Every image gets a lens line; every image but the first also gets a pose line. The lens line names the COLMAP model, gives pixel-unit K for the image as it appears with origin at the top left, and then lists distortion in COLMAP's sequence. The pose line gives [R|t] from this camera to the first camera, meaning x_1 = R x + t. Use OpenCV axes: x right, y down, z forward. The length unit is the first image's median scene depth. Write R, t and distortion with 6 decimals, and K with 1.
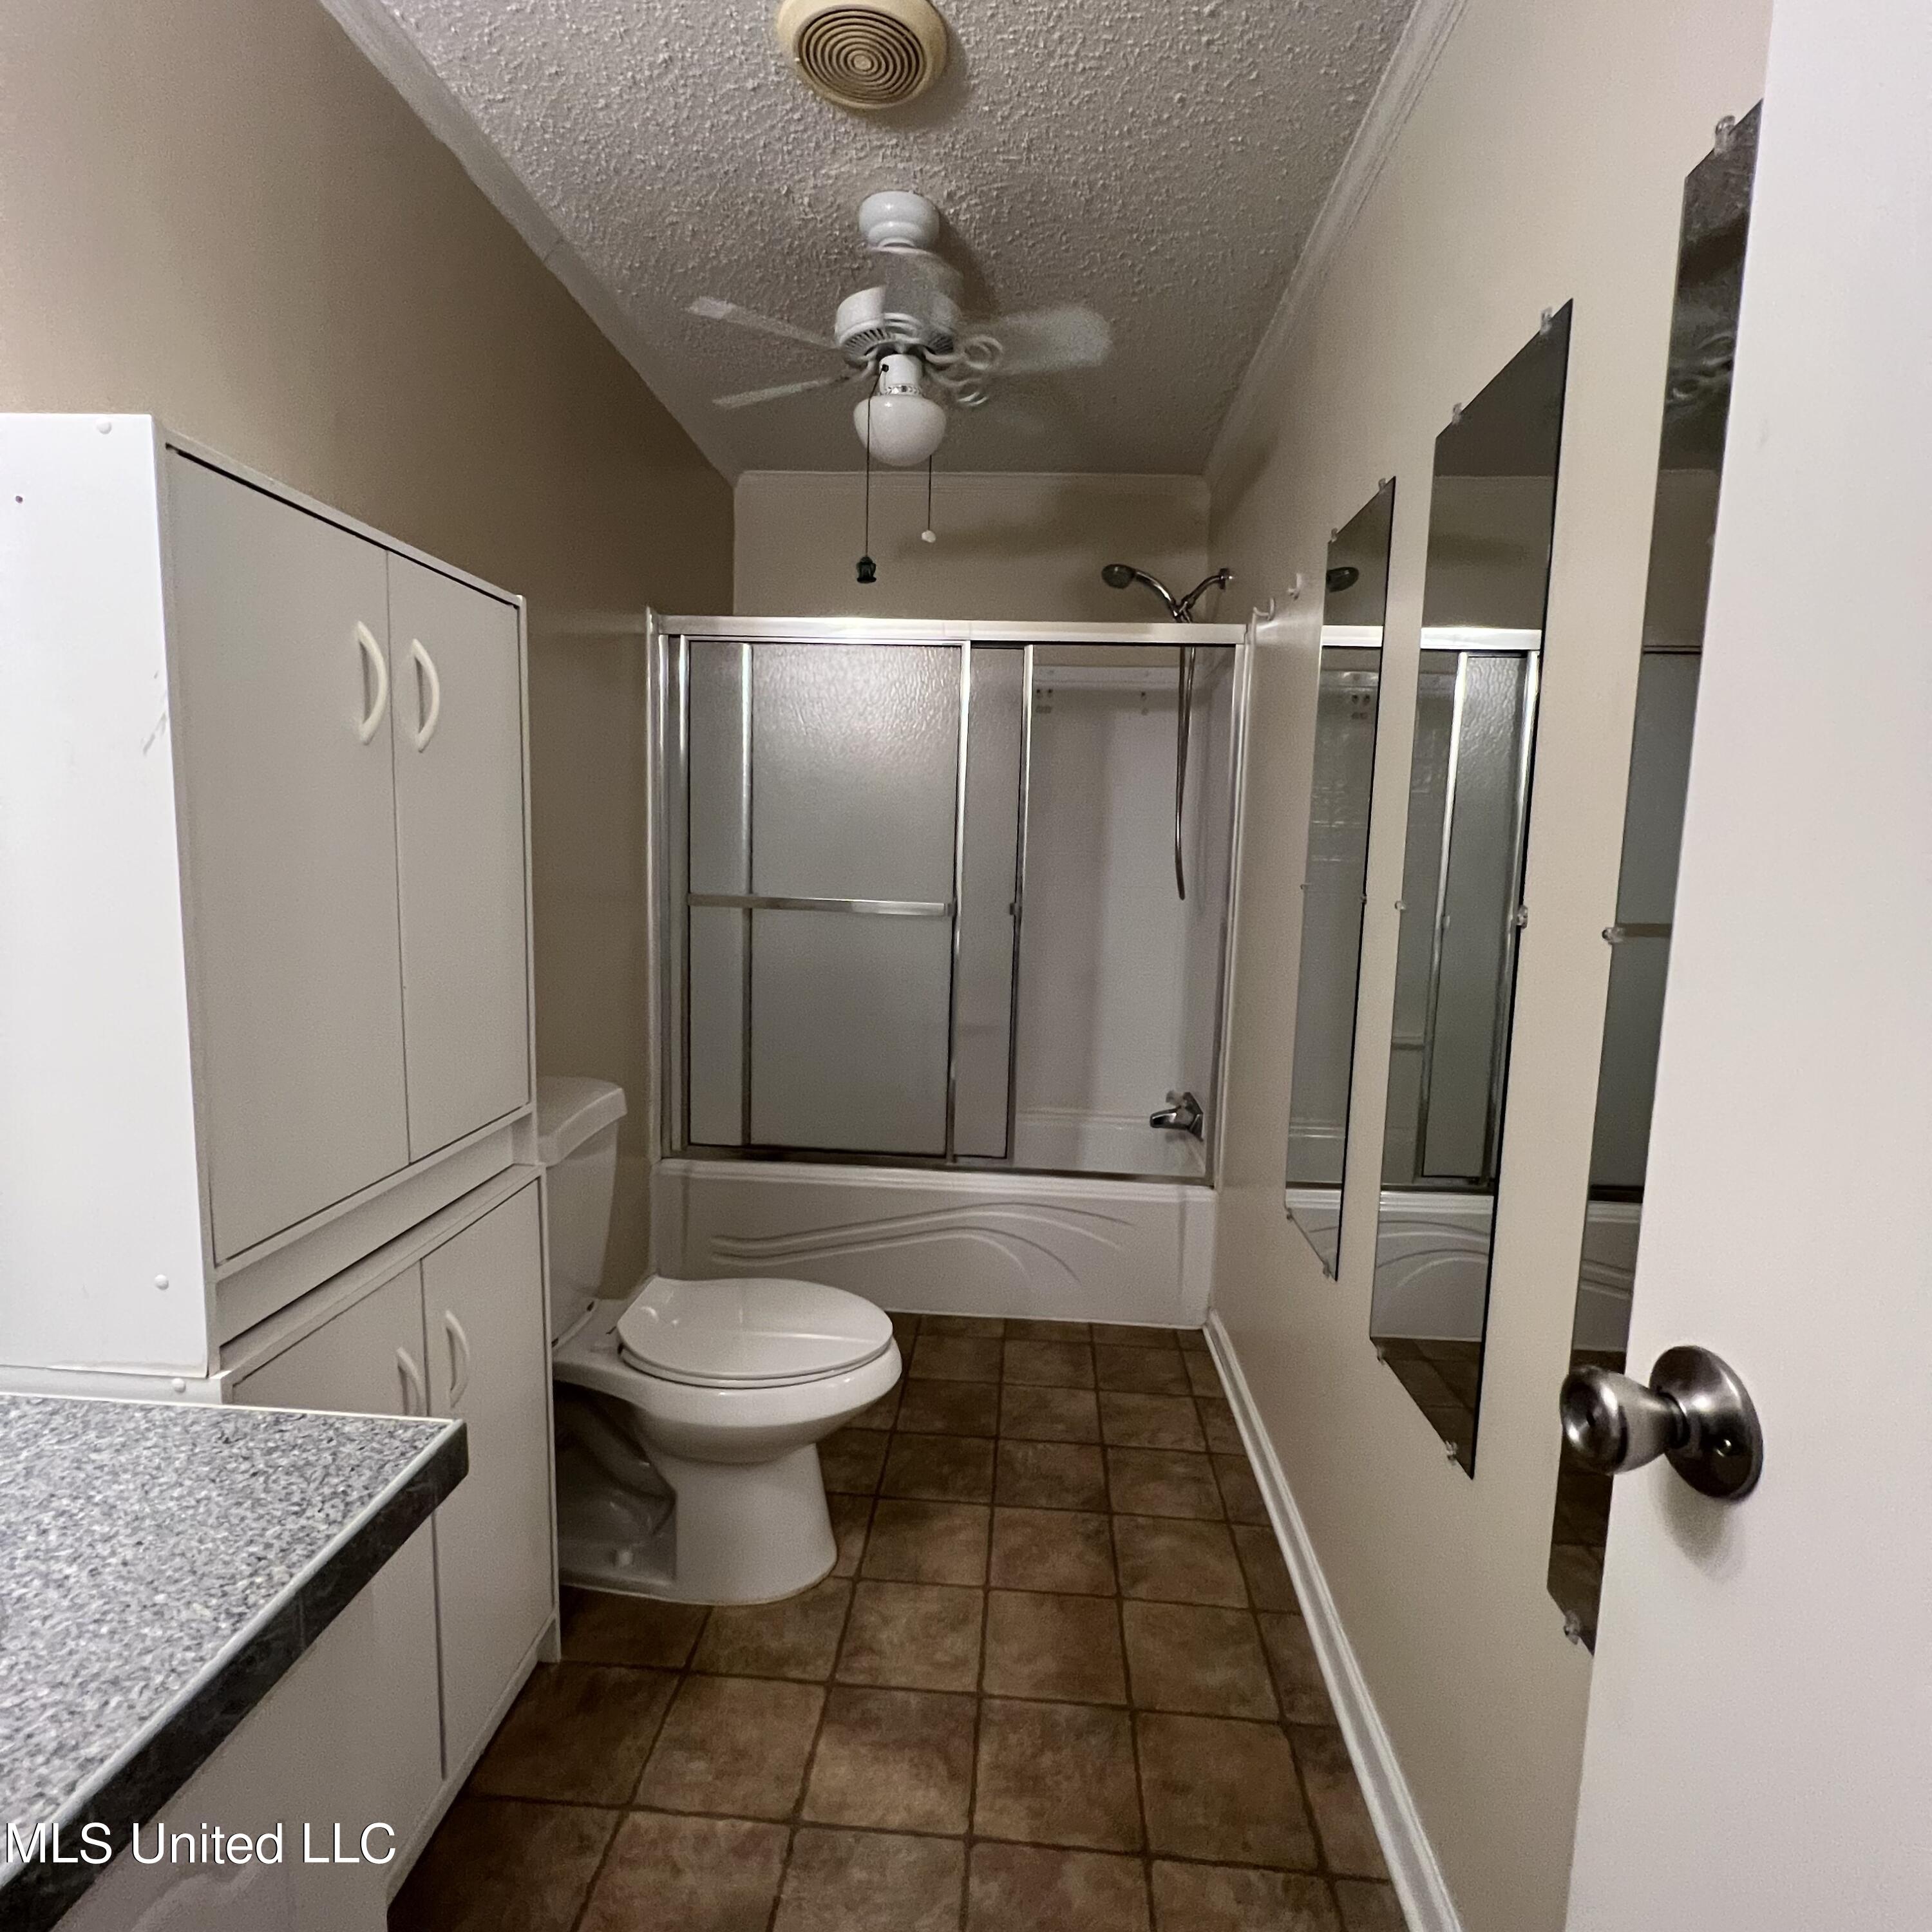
lens RADIAL K [[1031.3, 0, 967.0], [0, 1031.3, 966.9], [0, 0, 1]] dist [-0.003183, 0.000515]
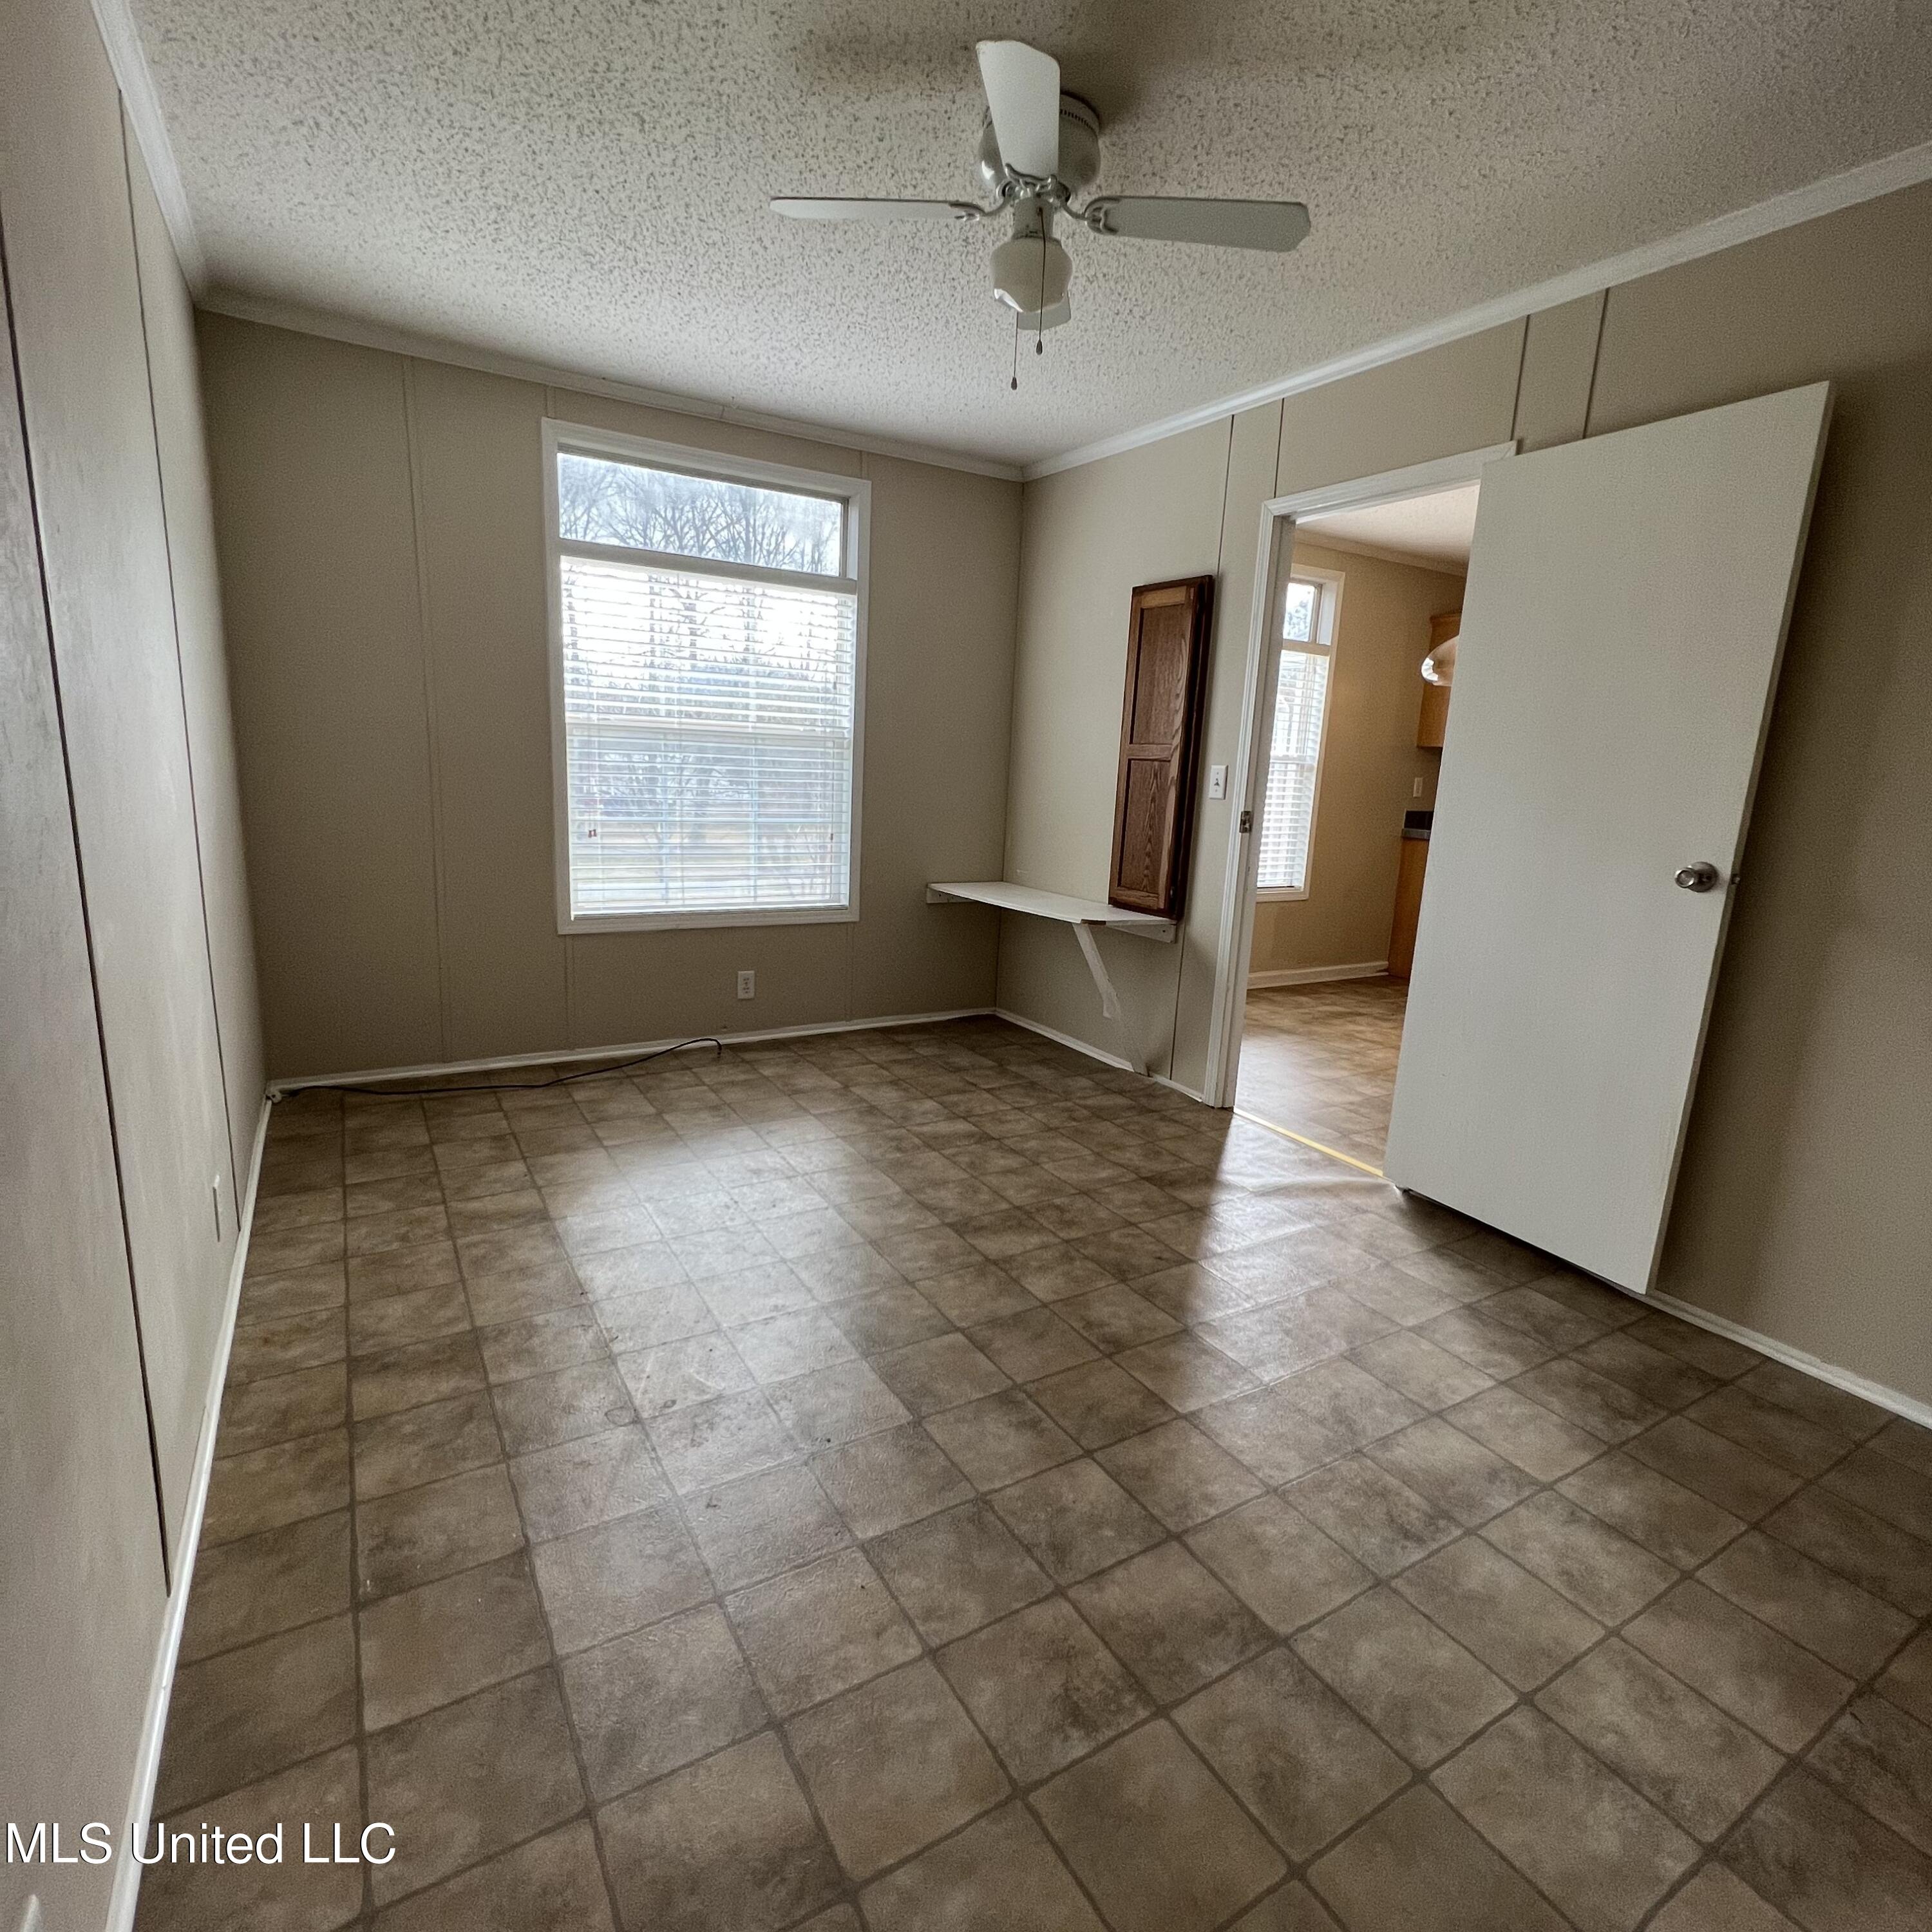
lens RADIAL K [[1031.3, 0, 966.6], [0, 1031.3, 965.4], [0, 0, 1]] dist [-0.003183, 0.000515]
pose [[-0.816853, 0.055583, -0.574162, 0.543896], [-0.130772, 0.951589, 0.278167, -0.106200], [0.561828, 0.302306, -0.770040, 1.222362]]
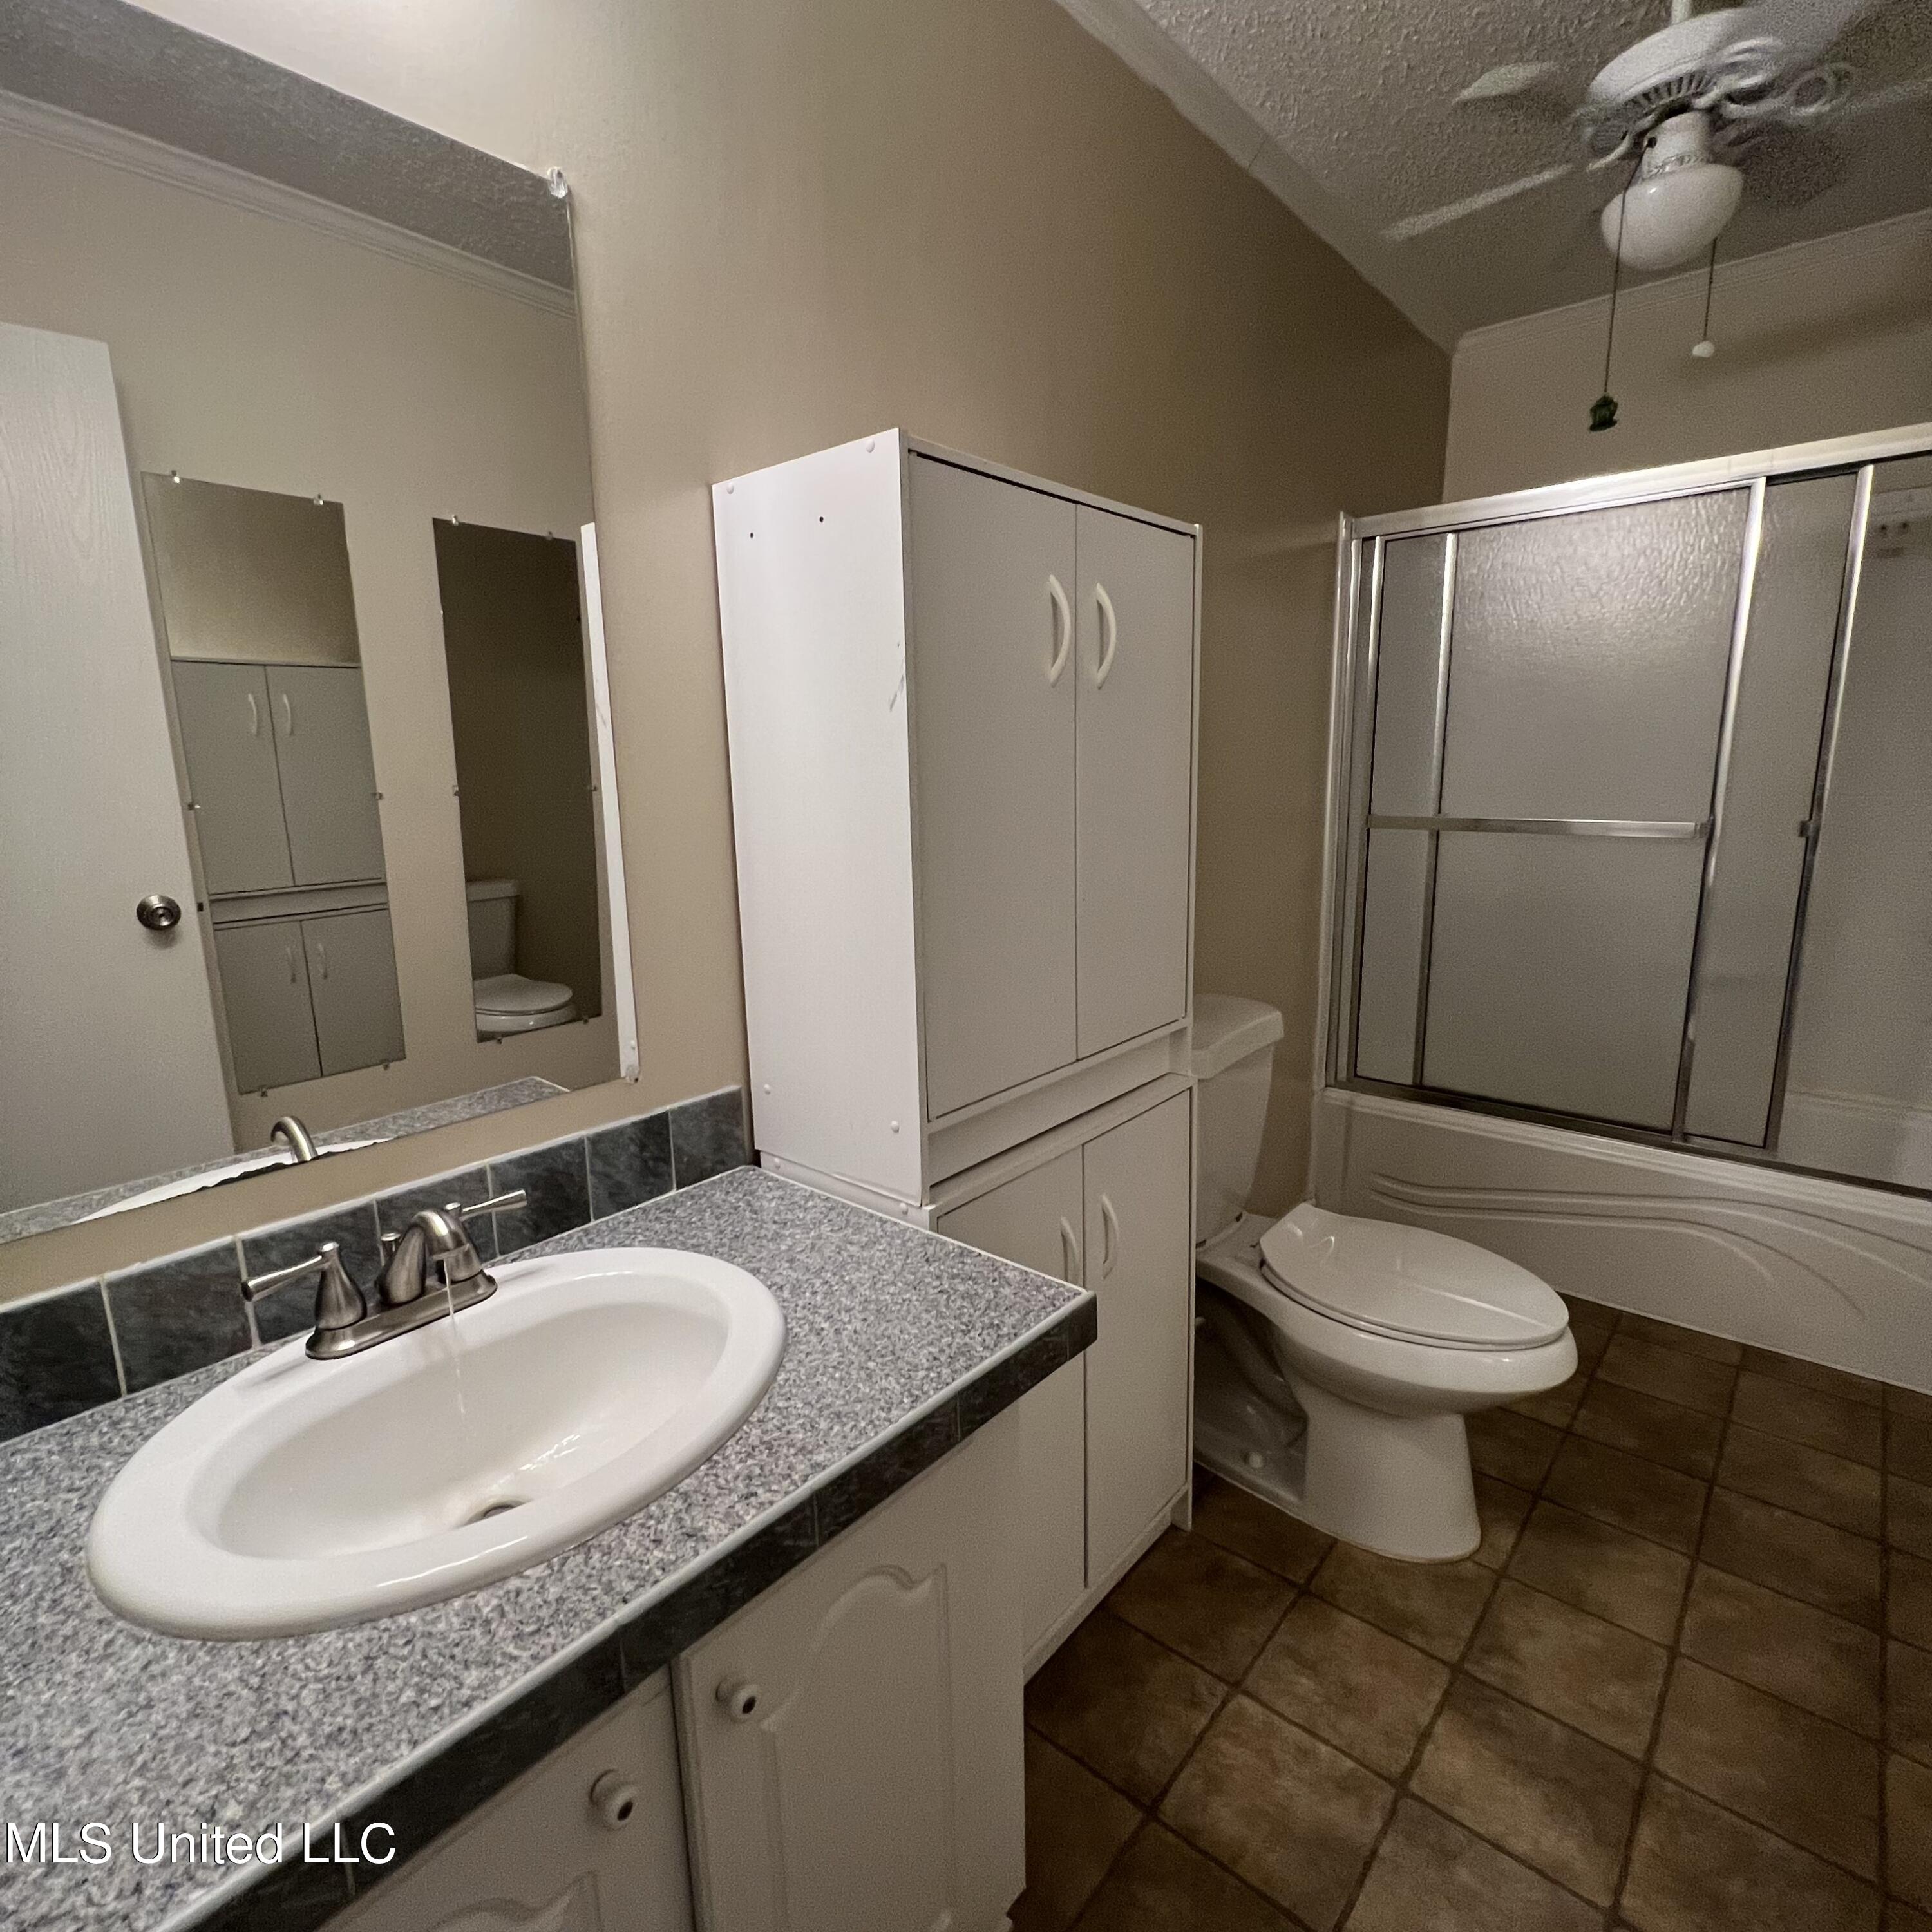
lens RADIAL K [[1031.3, 0, 963.7], [0, 1031.3, 966.7], [0, 0, 1]] dist [-0.003183, 0.000515]
pose [[0.795898, 0.071491, -0.601195, 0.022956], [-0.026978, 0.996205, 0.082749, -0.000984], [0.604830, -0.049641, 0.794806, 0.020019]]
